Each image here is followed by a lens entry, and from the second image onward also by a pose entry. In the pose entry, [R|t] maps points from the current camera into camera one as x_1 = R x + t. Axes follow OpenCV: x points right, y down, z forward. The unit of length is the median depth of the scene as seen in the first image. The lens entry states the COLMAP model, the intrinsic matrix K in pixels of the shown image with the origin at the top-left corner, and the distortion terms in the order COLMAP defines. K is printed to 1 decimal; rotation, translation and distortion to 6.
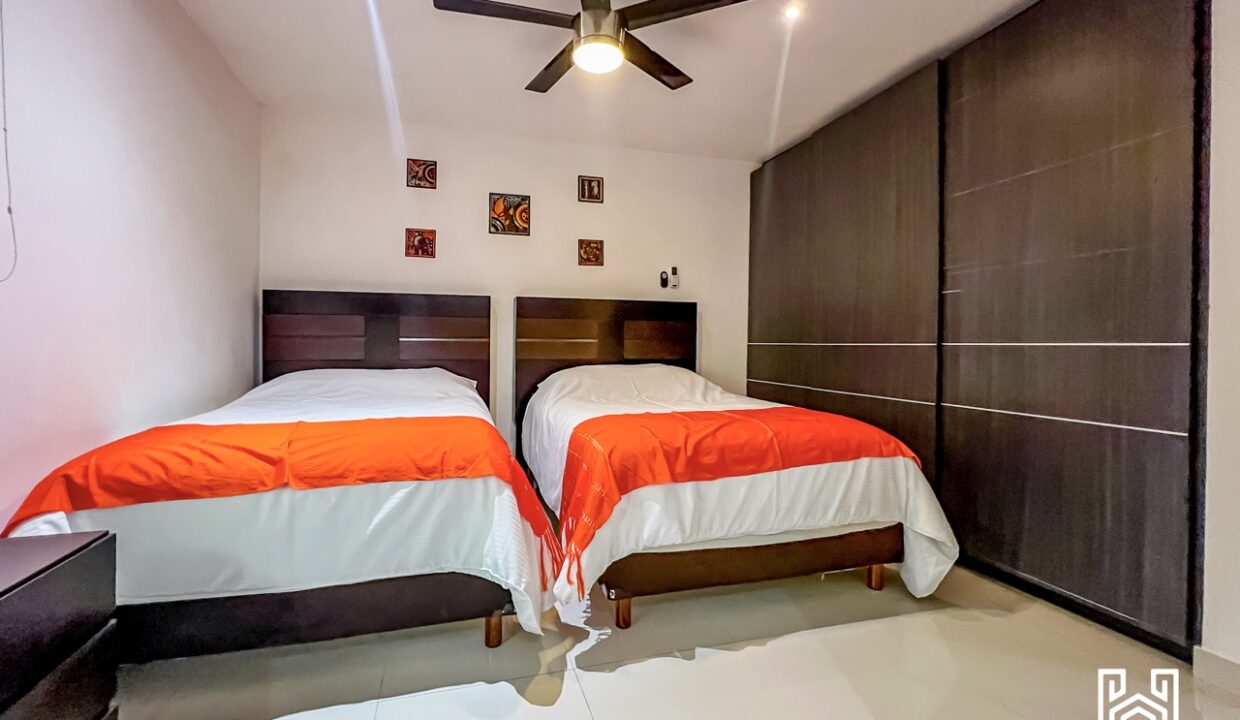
lens RADIAL K [[509.5, 0, 595.2], [0, 509.5, 347.0], [0, 0, 1]] dist [-0.005194, 0.000365]
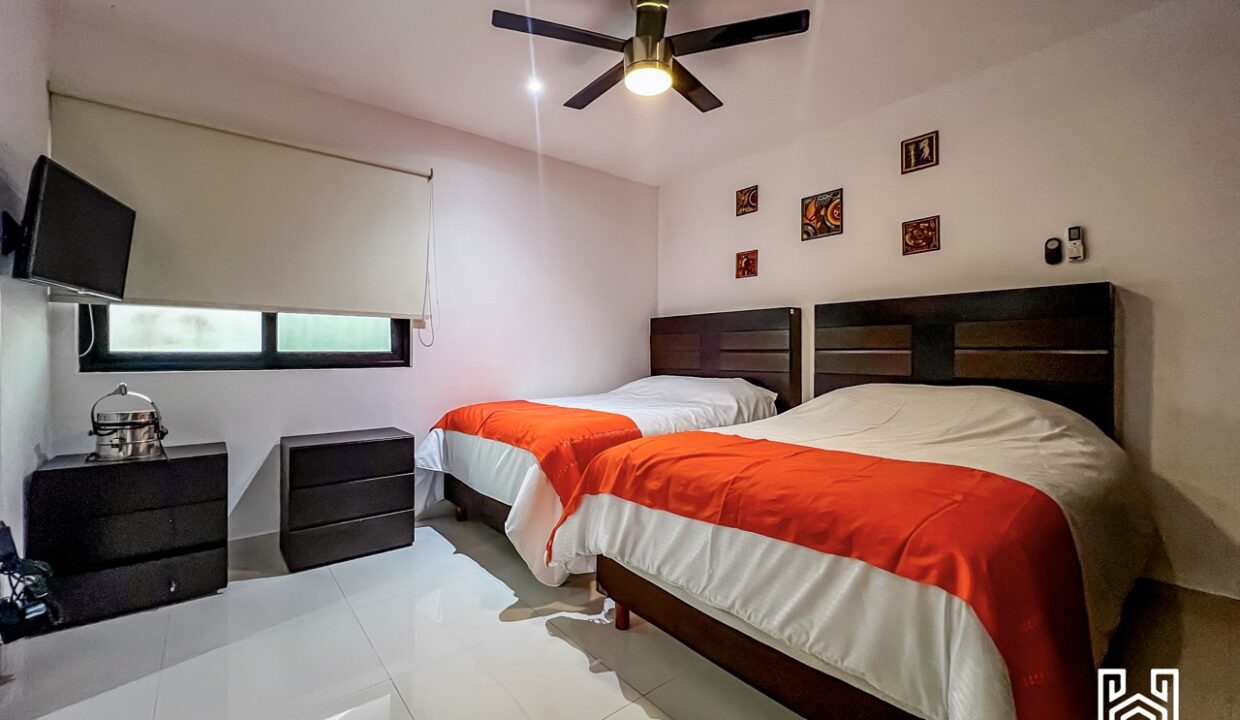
lens RADIAL K [[509.5, 0, 622.8], [0, 509.5, 355.6], [0, 0, 1]] dist [-0.005194, 0.000365]
pose [[0.403898, -0.002532, -0.914801, 0.532049], [-0.004276, 0.999980, -0.004656, -0.001386], [0.914794, 0.005792, 0.403879, 0.304109]]
